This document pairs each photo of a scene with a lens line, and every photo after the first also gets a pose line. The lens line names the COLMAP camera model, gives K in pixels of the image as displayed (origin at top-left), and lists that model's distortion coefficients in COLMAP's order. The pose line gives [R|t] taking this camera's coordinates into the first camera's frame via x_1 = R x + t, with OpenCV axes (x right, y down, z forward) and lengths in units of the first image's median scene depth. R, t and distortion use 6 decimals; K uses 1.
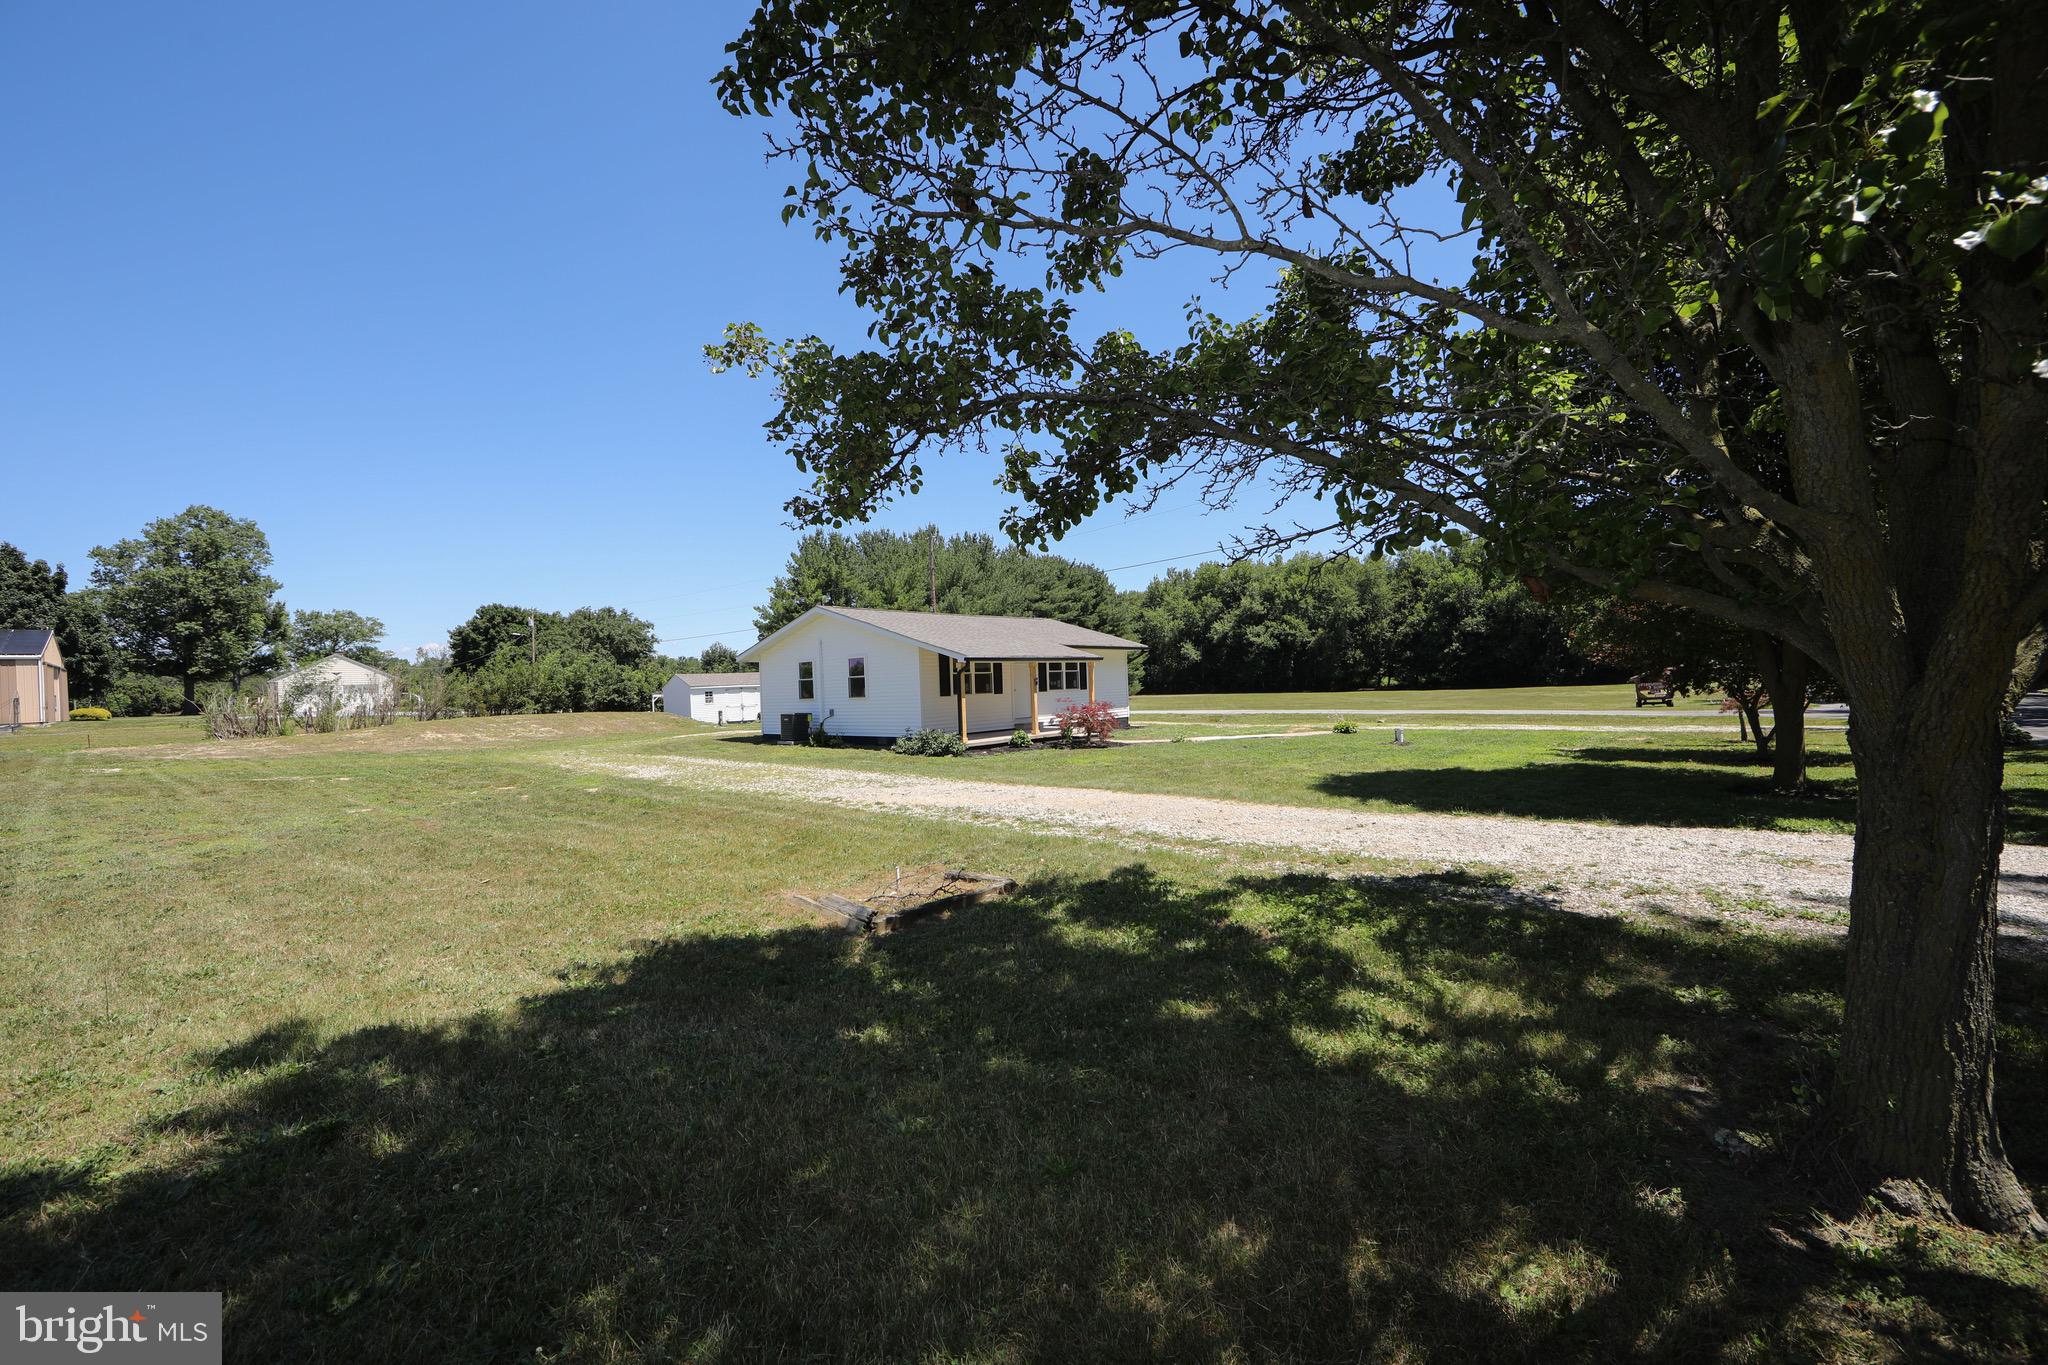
lens RADIAL K [[828.1, 0, 1024.0], [0, 828.1, 682.5], [0, 0, 1]] dist [-0.009788, 0.000451]
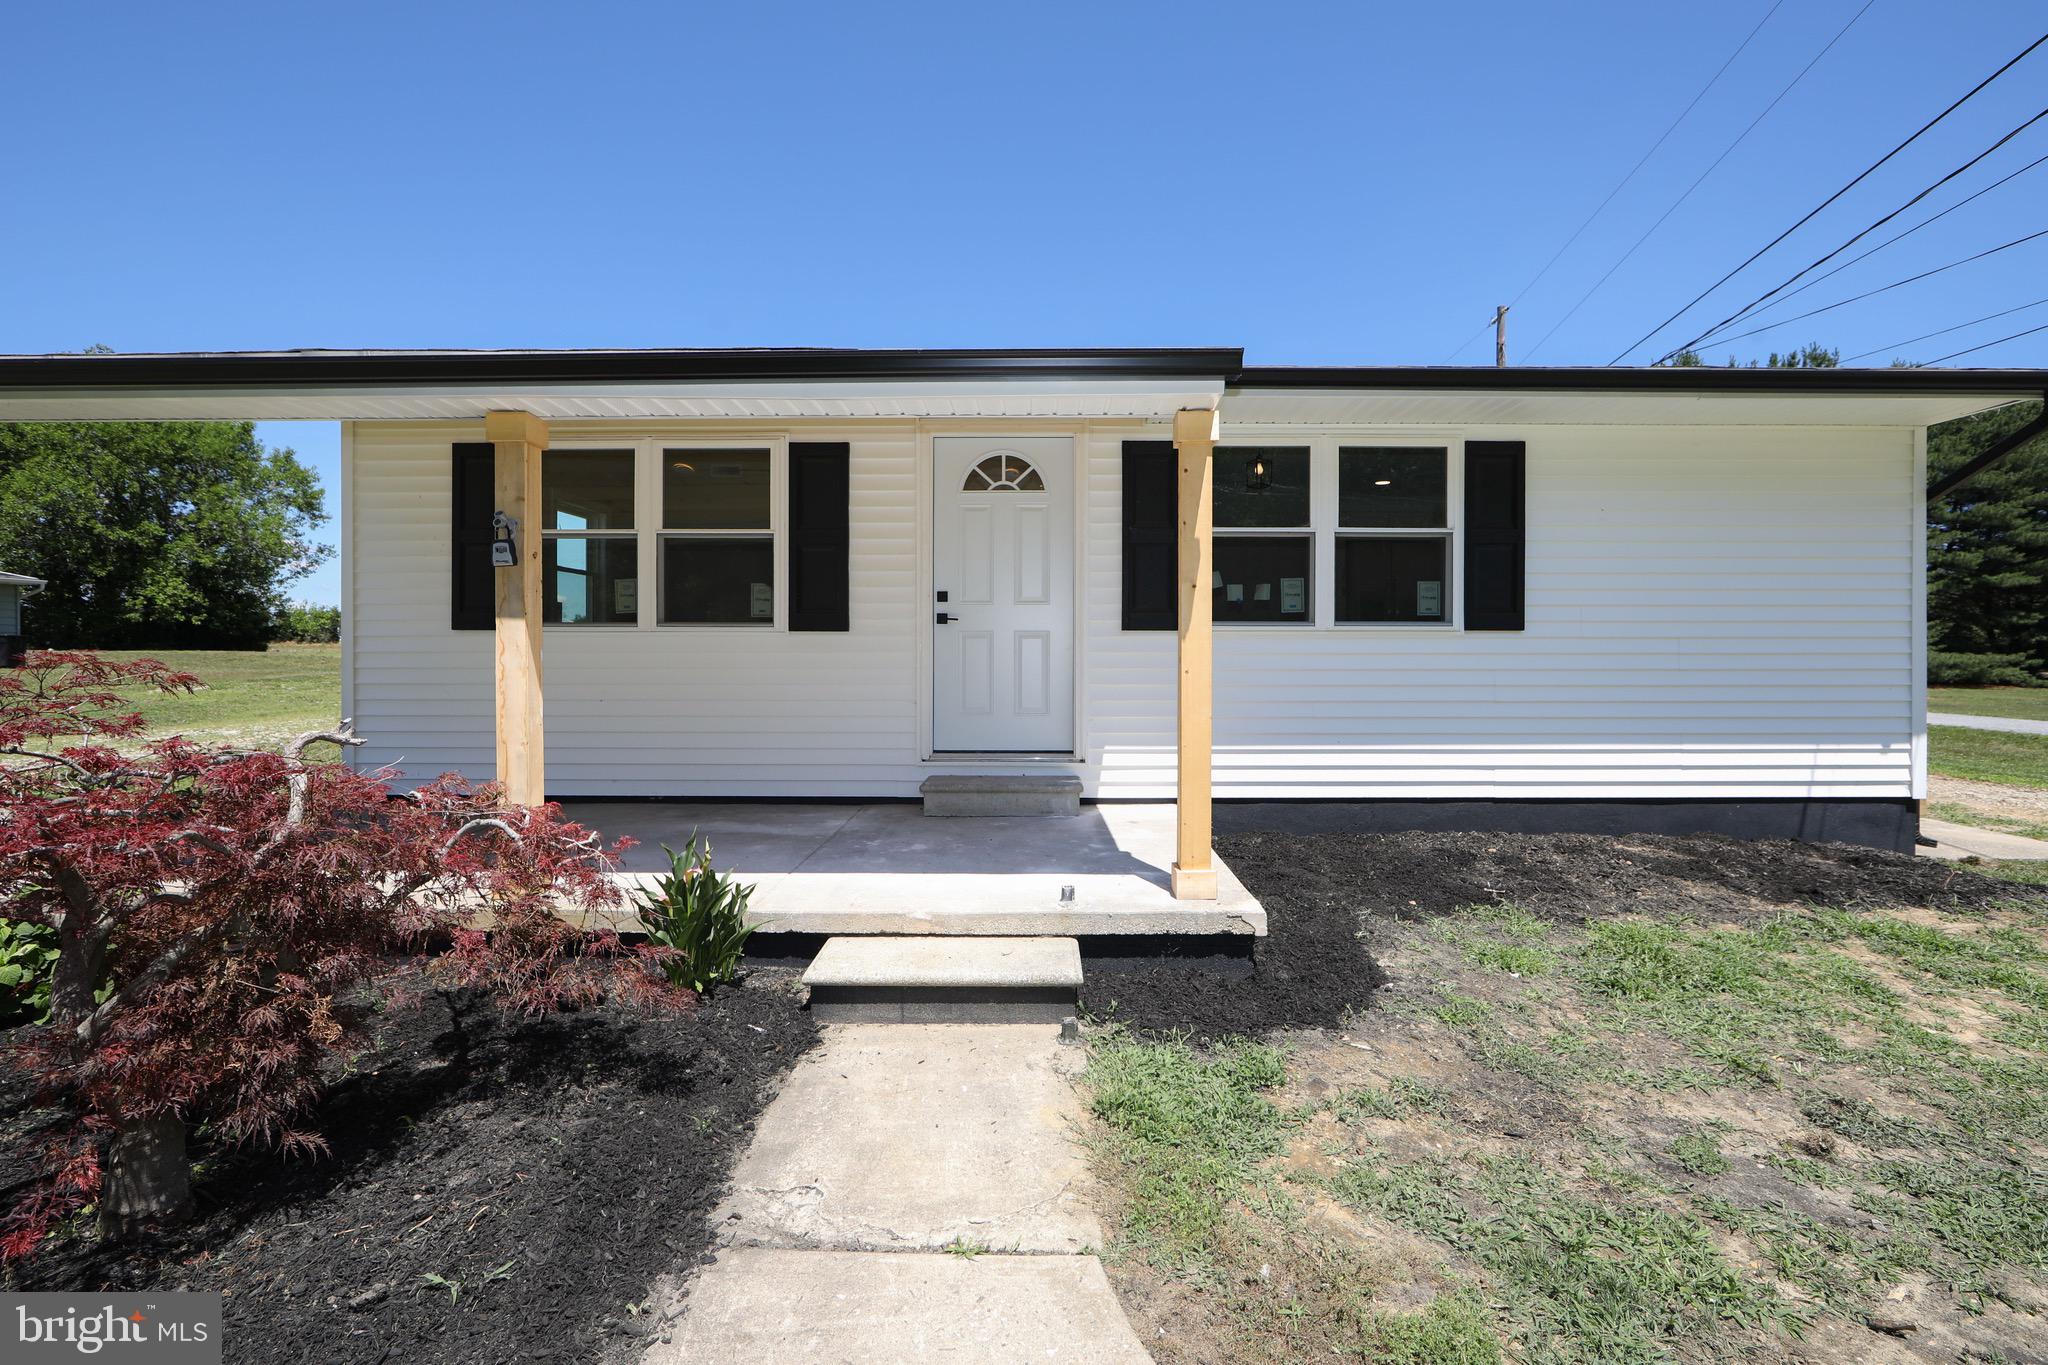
lens RADIAL K [[851.4, 0, 1037.0], [0, 851.4, 647.4], [0, 0, 1]] dist [-0.008052, -0.000079]
pose [[0.635596, 0.033549, -0.771292, 0.058199], [-0.022064, 0.999437, 0.025290, 0.003781], [0.771706, 0.000944, 0.635979, 0.300848]]
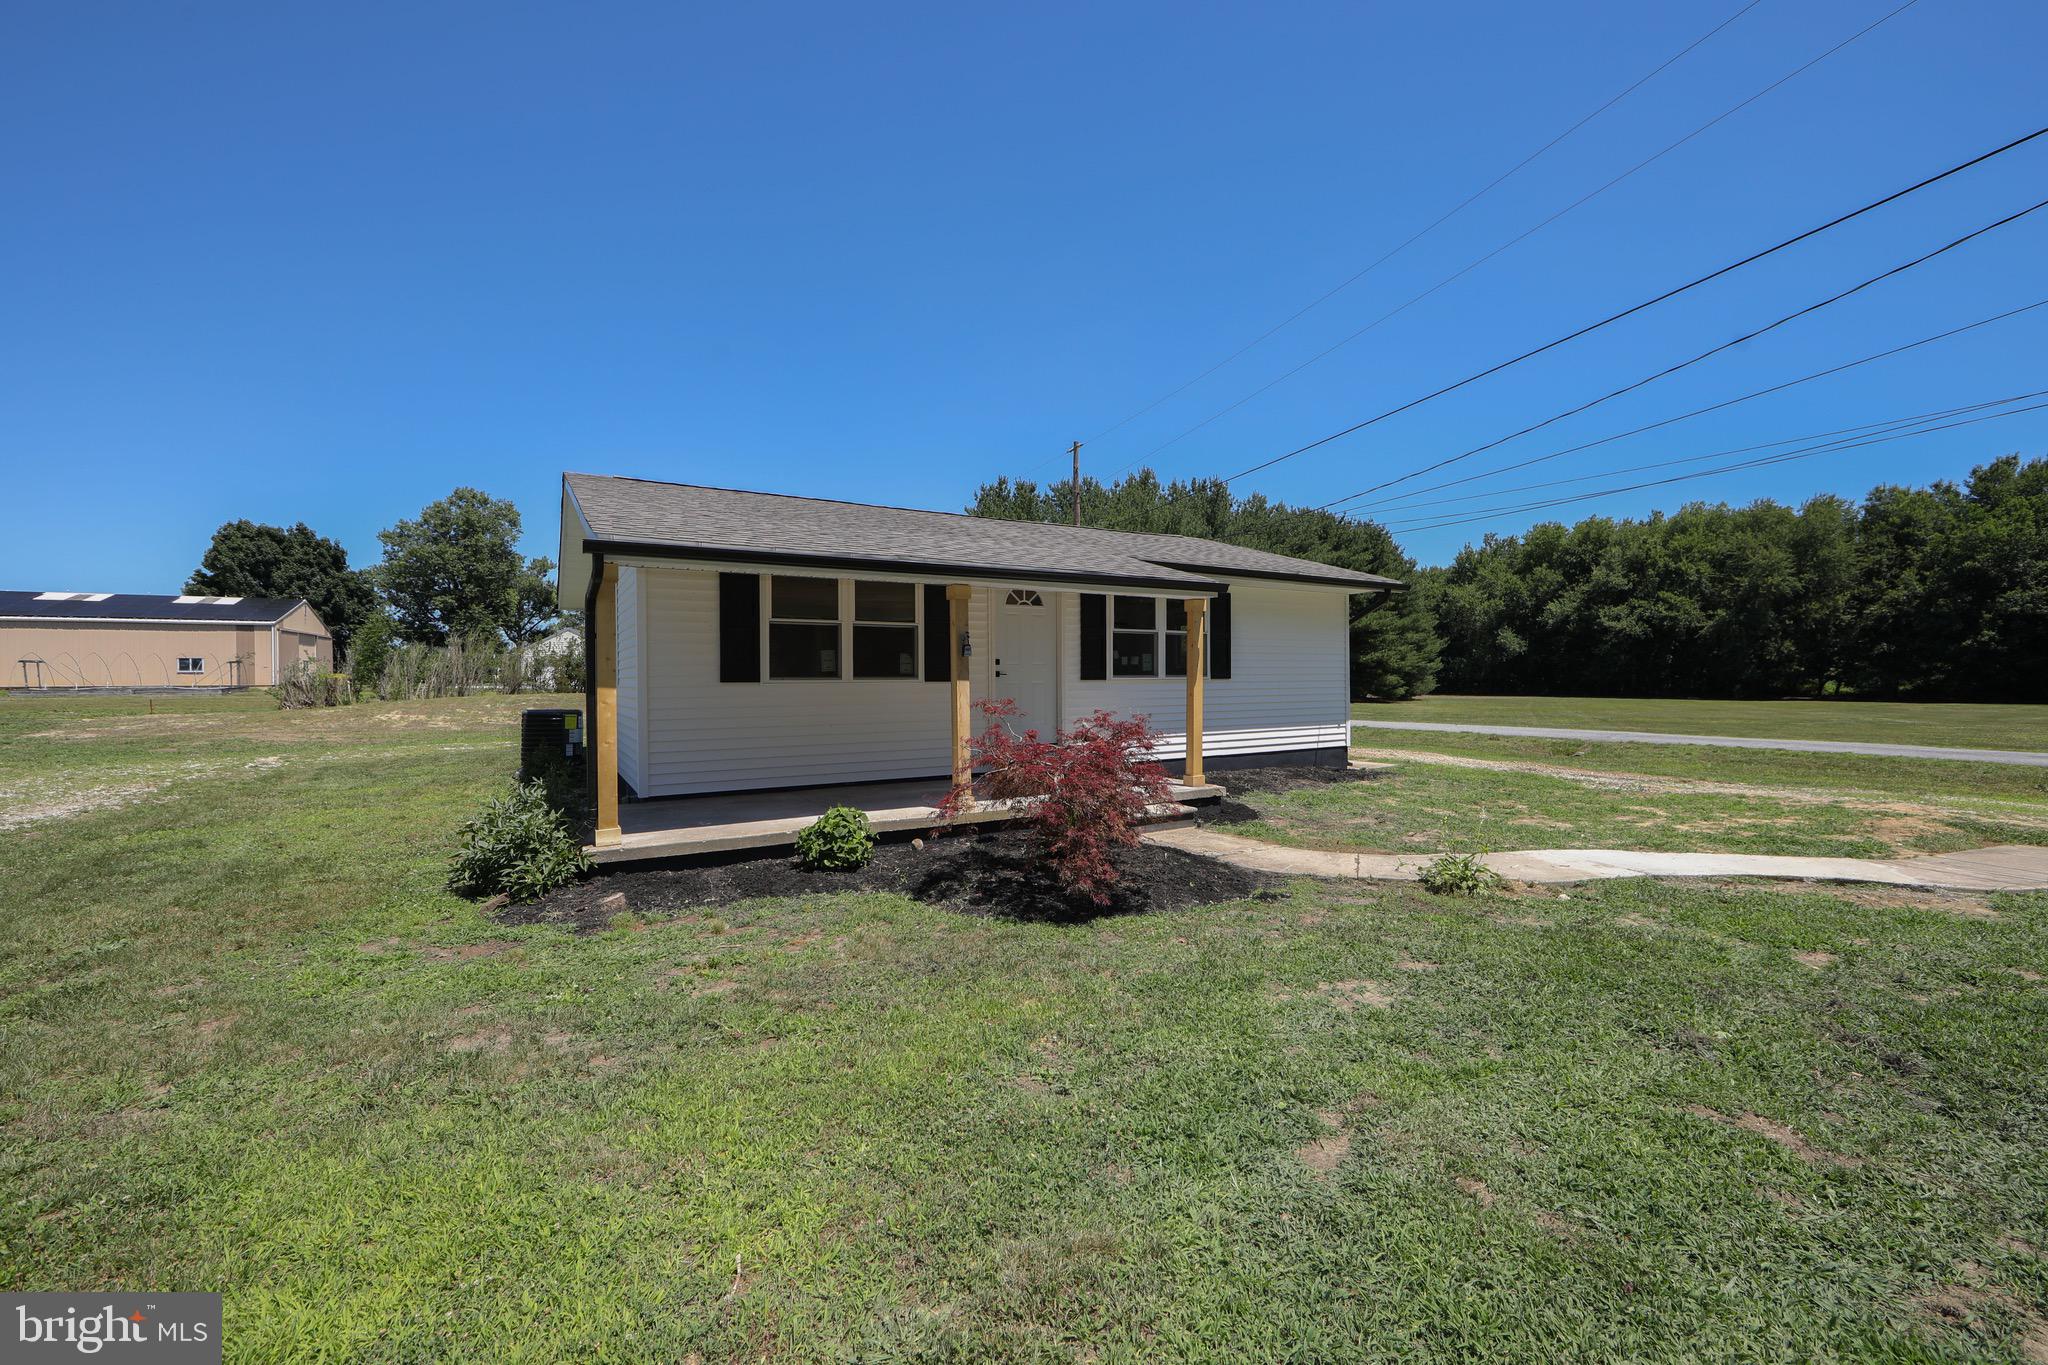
lens RADIAL K [[828.1, 0, 1024.0], [0, 828.1, 682.5], [0, 0, 1]] dist [-0.009788, 0.000451]
pose [[0.944282, 0.029778, -0.327788, 0.043147], [-0.026095, 0.999537, 0.015630, 0.002520], [0.328102, -0.006205, 0.944622, 0.217976]]
